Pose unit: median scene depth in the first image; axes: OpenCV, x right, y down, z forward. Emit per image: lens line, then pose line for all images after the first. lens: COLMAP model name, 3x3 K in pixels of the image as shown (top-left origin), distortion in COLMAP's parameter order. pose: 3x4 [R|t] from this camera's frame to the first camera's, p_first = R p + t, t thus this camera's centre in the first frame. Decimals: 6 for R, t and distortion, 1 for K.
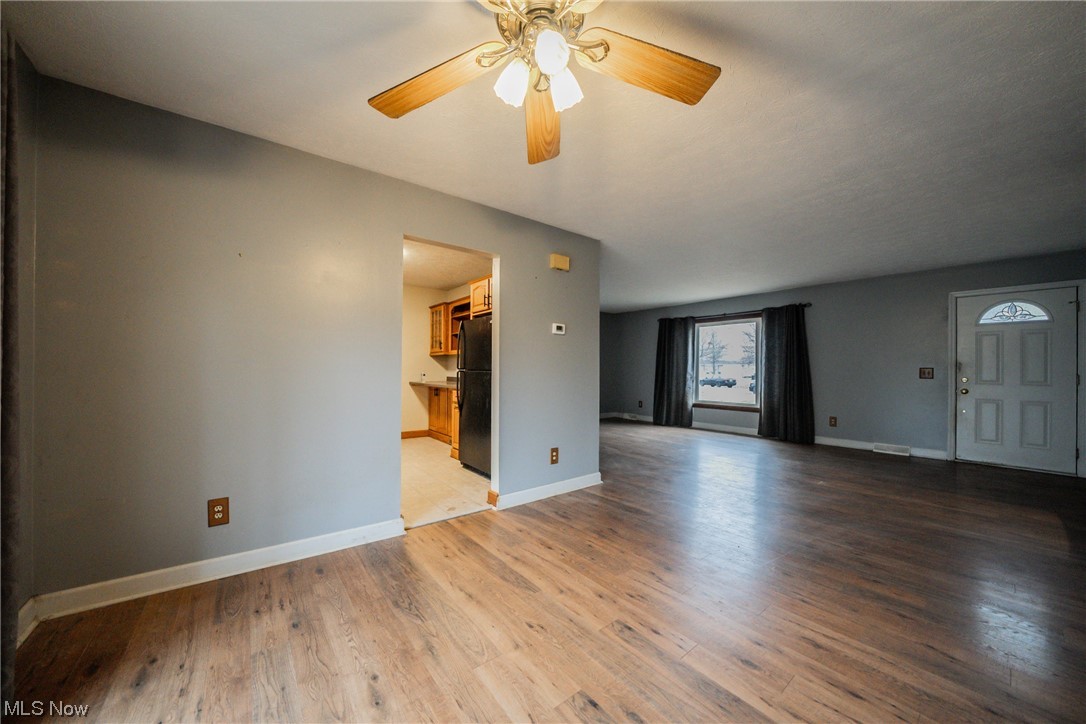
lens RADIAL K [[380.5, 0, 540.7], [0, 380.5, 366.1], [0, 0, 1]] dist [-0.027436, 0.002430]
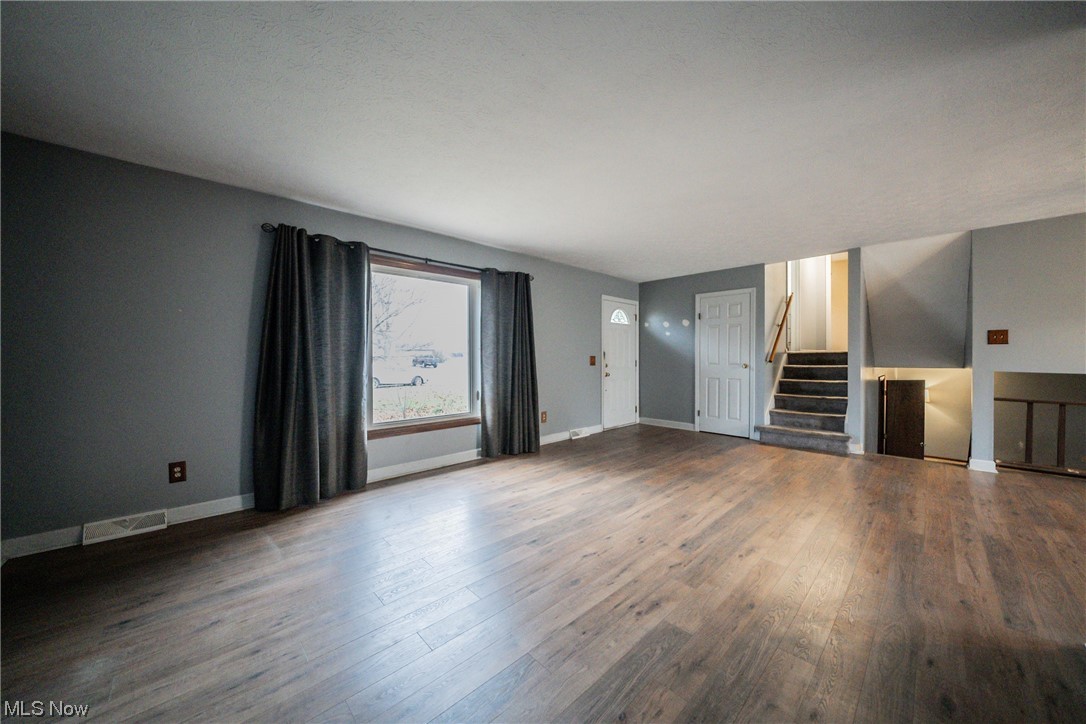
lens RADIAL K [[380.5, 0, 532.1], [0, 380.5, 364.5], [0, 0, 1]] dist [-0.027436, 0.002430]
pose [[-0.078508, -0.025209, 0.996595, -0.110133], [-0.005471, 0.999676, 0.024856, 0.002267], [-0.996898, -0.003501, -0.078621, 1.169341]]
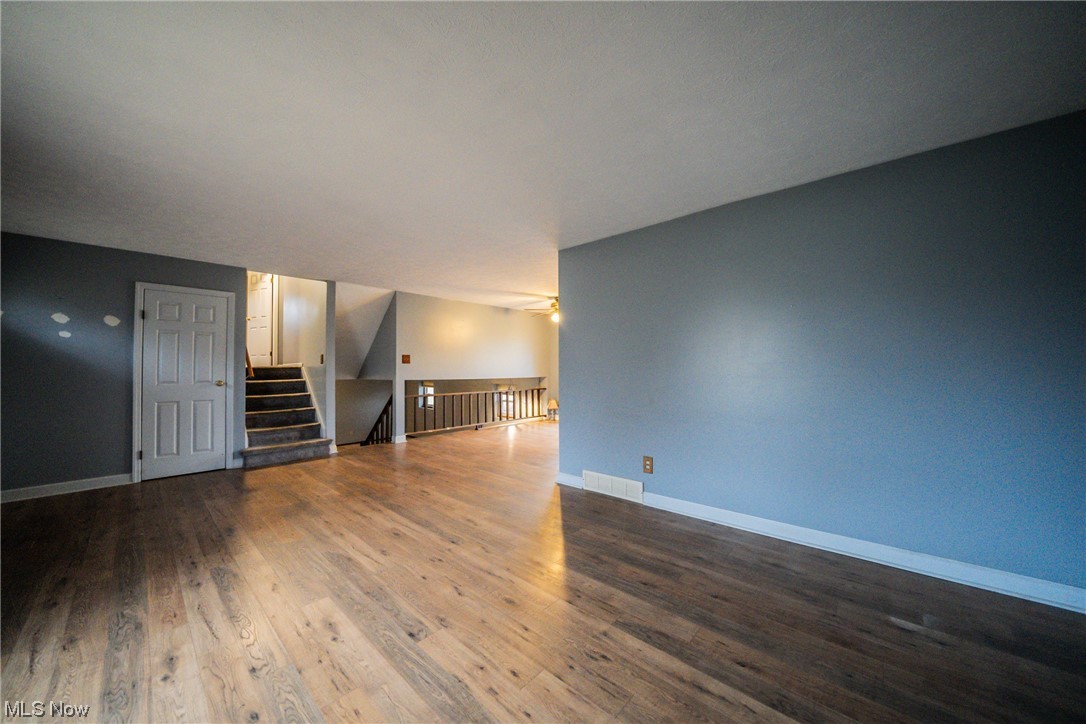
lens RADIAL K [[380.5, 0, 546.3], [0, 380.5, 361.2], [0, 0, 1]] dist [-0.027436, 0.002430]
pose [[-0.983624, -0.003924, -0.180192, 0.278898], [0.000672, 0.999676, -0.025443, 0.000441], [0.180234, -0.025147, -0.983302, 1.468556]]
